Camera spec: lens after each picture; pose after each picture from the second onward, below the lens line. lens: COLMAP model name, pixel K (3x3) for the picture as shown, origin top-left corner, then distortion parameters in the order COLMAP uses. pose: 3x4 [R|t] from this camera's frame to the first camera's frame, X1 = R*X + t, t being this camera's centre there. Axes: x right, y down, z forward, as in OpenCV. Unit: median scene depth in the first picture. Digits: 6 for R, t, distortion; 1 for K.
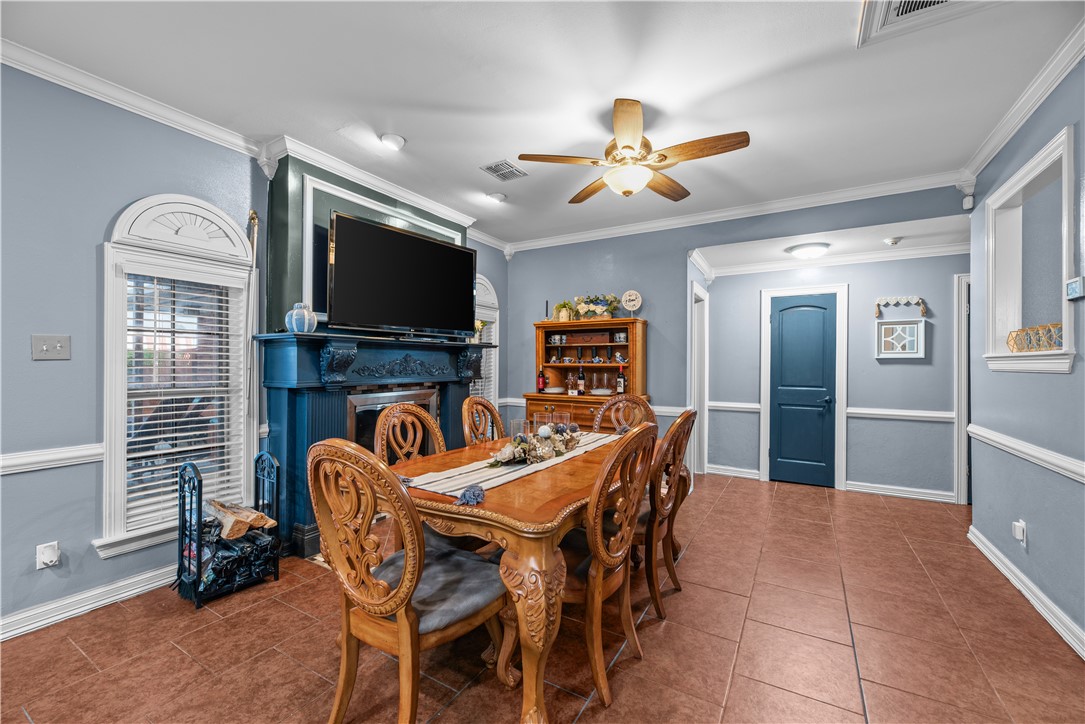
lens RADIAL K [[442.4, 0, 535.4], [0, 442.4, 364.4], [0, 0, 1]] dist [0.000150, 0.000129]
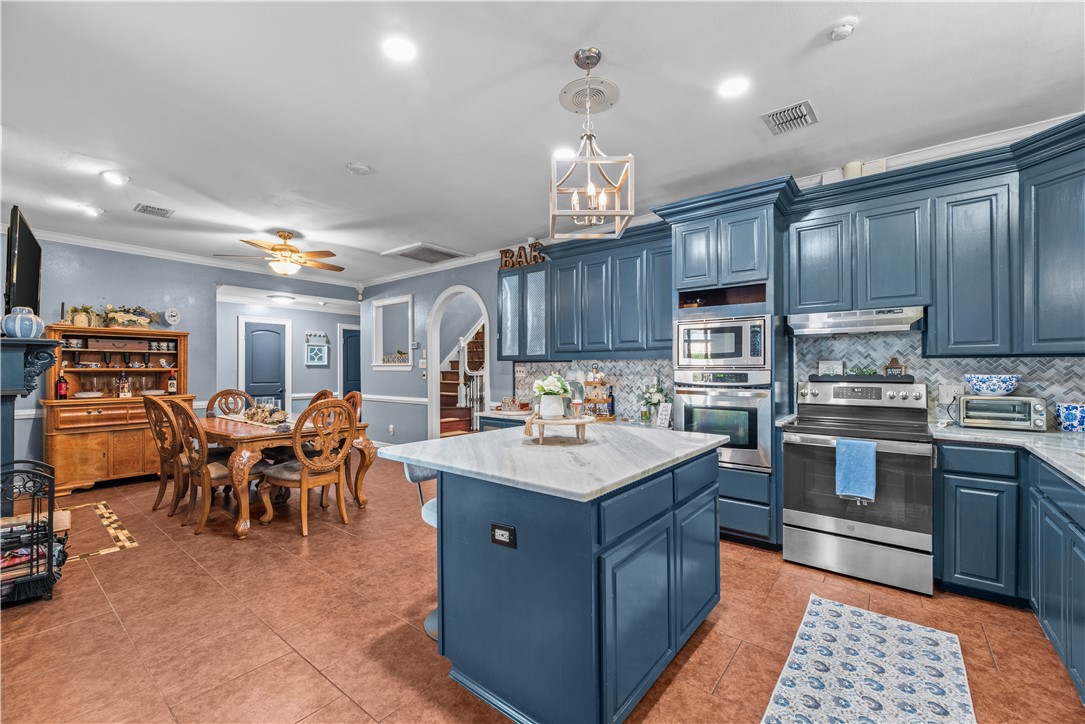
lens RADIAL K [[442.4, 0, 535.4], [0, 442.4, 364.4], [0, 0, 1]] dist [0.000150, 0.000129]
pose [[0.141931, 0.005870, 0.989859, -0.860791], [0.000108, 0.999982, -0.005946, -0.005337], [-0.989877, 0.000951, 0.141928, -0.161180]]
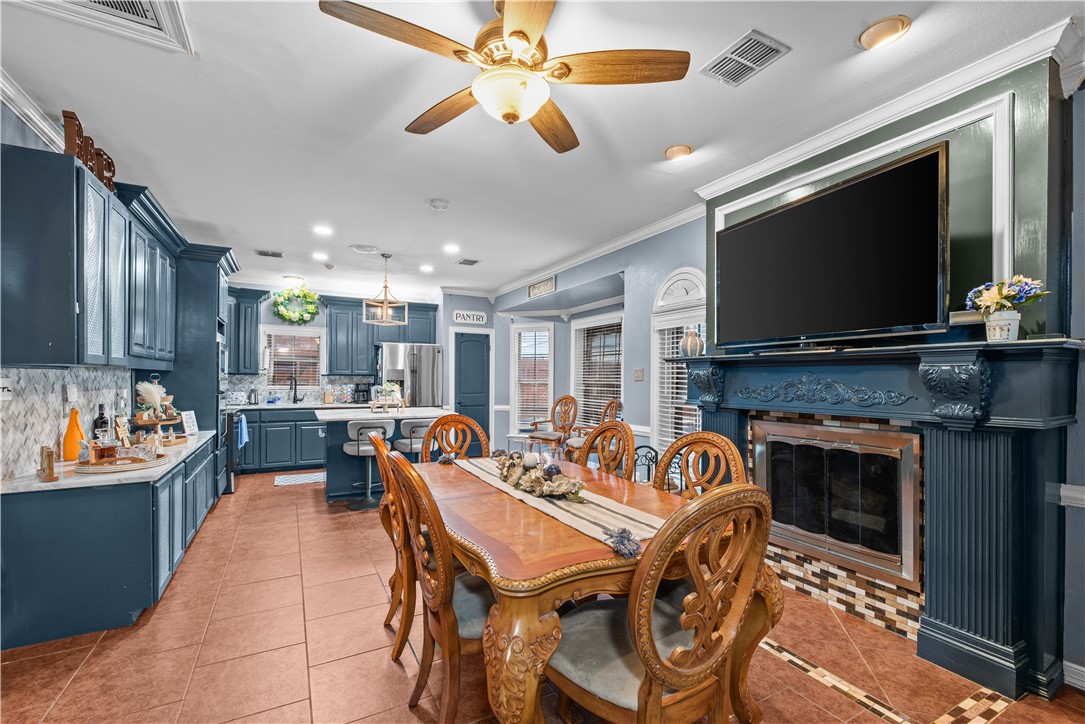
lens RADIAL K [[456.7, 0, 541.2], [0, 456.7, 378.6], [0, 0, 1]] dist [0.000499, 0.000044]
pose [[-0.493440, -0.007968, -0.869744, 0.450049], [-0.008409, 0.999955, -0.004391, -0.004865], [0.869739, 0.005147, -0.493484, 0.814088]]
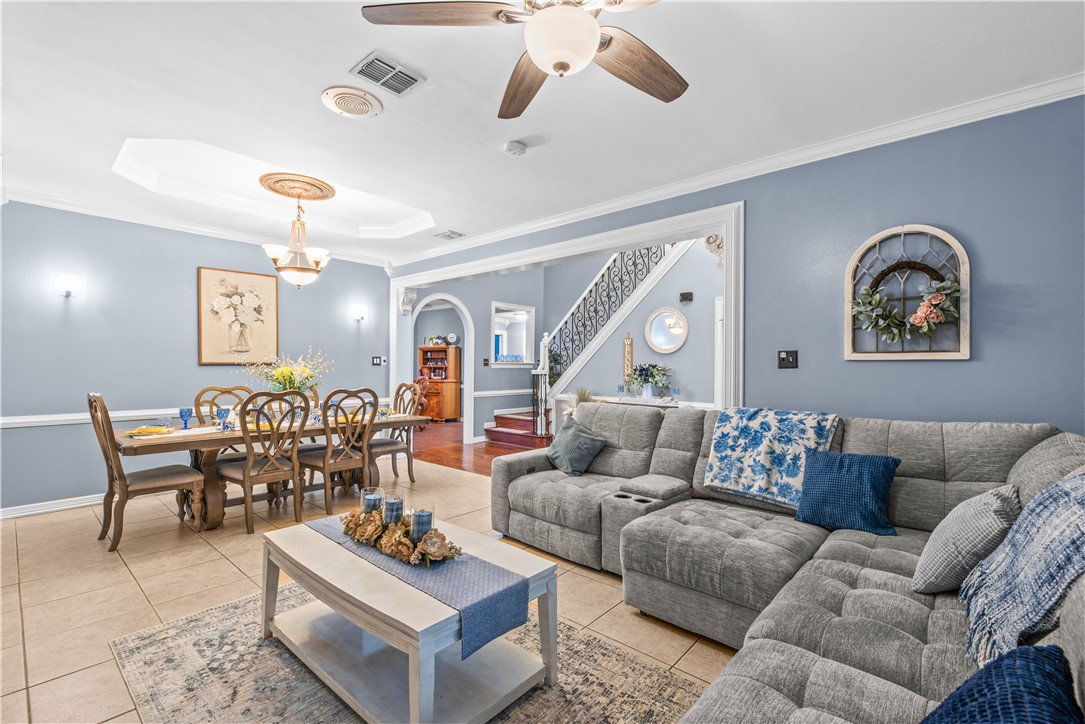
lens RADIAL K [[489.3, 0, 542.5], [0, 489.3, 362.0], [0, 0, 1]] dist [0.000976, 0.000076]
pose [[0.988155, -0.003102, -0.153426, 1.050863], [0.002484, 0.999988, -0.004218, -0.012676], [0.153437, 0.003787, 0.988151, -1.358011]]
